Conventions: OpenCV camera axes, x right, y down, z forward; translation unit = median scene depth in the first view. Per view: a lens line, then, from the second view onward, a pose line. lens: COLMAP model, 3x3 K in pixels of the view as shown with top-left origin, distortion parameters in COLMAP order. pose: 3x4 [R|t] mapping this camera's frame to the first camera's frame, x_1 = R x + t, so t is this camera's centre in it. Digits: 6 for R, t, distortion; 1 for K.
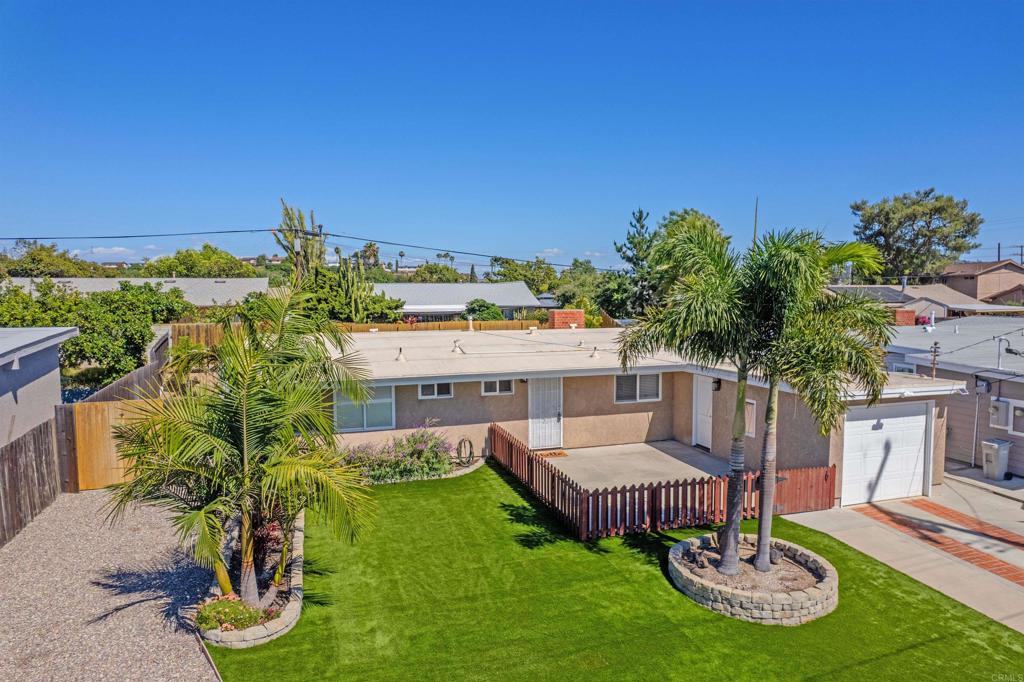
lens RADIAL K [[651.2, 0, 518.9], [0, 651.2, 341.7], [0, 0, 1]] dist [-0.073324, 0.059576]
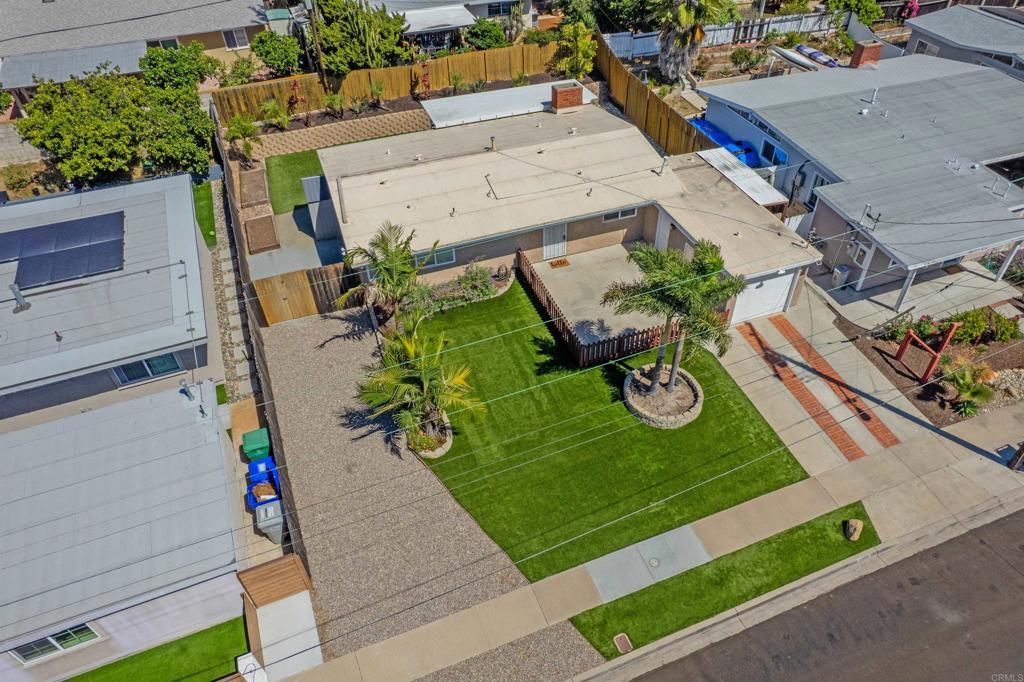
lens RADIAL K [[651.2, 0, 518.9], [0, 651.2, 341.7], [0, 0, 1]] dist [-0.073324, 0.059576]
pose [[0.998778, -0.049351, -0.002529, -0.061909], [0.040906, 0.796994, 0.602601, -0.778187], [-0.027723, -0.601968, 0.798039, -0.396031]]
